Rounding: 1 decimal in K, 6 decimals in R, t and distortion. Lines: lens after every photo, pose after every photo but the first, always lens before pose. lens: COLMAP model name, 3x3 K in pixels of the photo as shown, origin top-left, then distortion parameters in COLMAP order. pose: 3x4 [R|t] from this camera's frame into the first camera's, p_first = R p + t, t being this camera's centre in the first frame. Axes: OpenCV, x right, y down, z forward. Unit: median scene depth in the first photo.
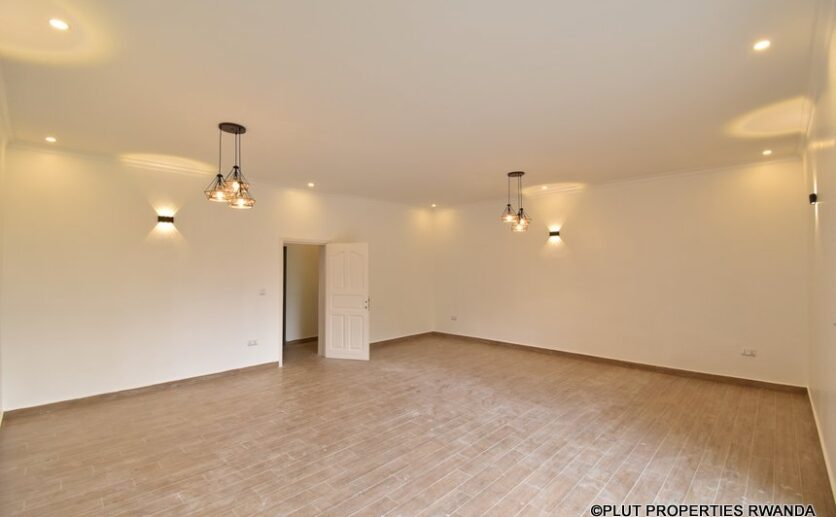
lens RADIAL K [[367.5, 0, 418.0], [0, 367.5, 258.5], [0, 0, 1]] dist [0.014859, -0.019597]
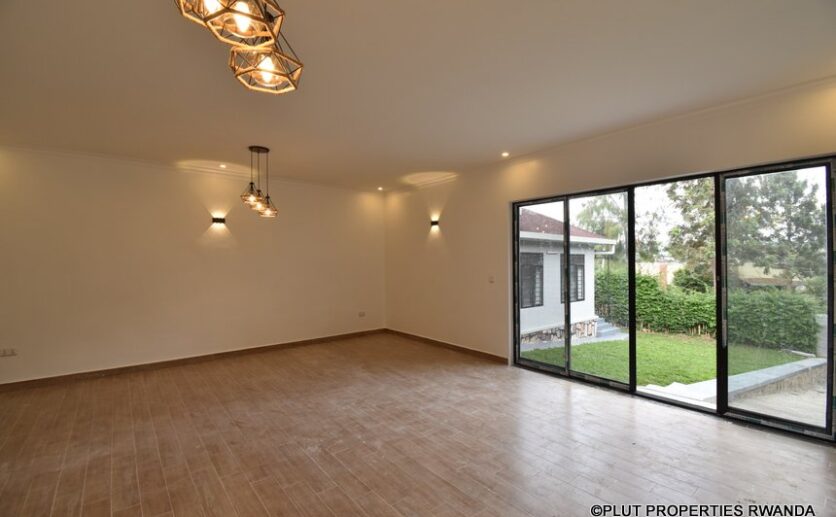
lens RADIAL K [[367.5, 0, 418.0], [0, 367.5, 258.5], [0, 0, 1]] dist [0.014859, -0.019597]
pose [[0.115030, 0.004156, 0.993353, -0.750136], [-0.018891, 0.999820, -0.001995, 0.027870], [-0.993182, -0.018536, 0.115088, 0.721644]]
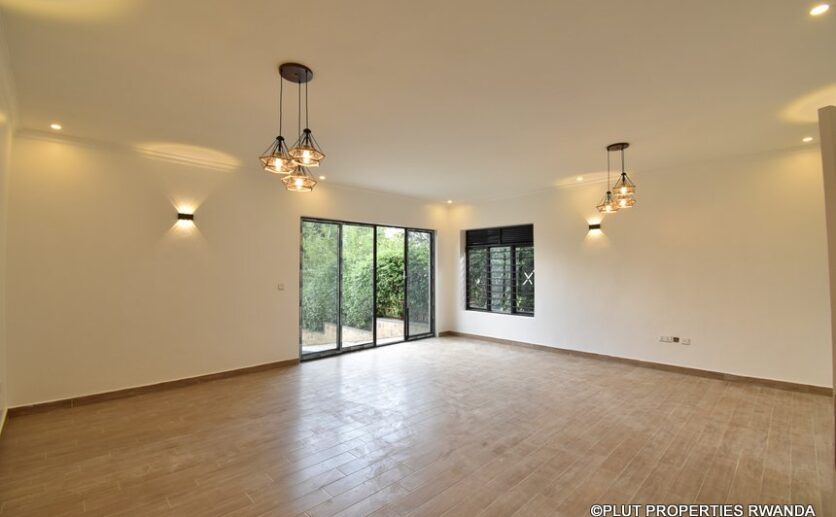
lens RADIAL K [[367.5, 0, 418.0], [0, 367.5, 258.5], [0, 0, 1]] dist [0.014859, -0.019597]
pose [[-0.999536, 0.009615, 0.028888, 0.120111], [0.007985, 0.998398, -0.056023, 0.074914], [-0.029380, -0.055766, -0.998012, 2.034393]]
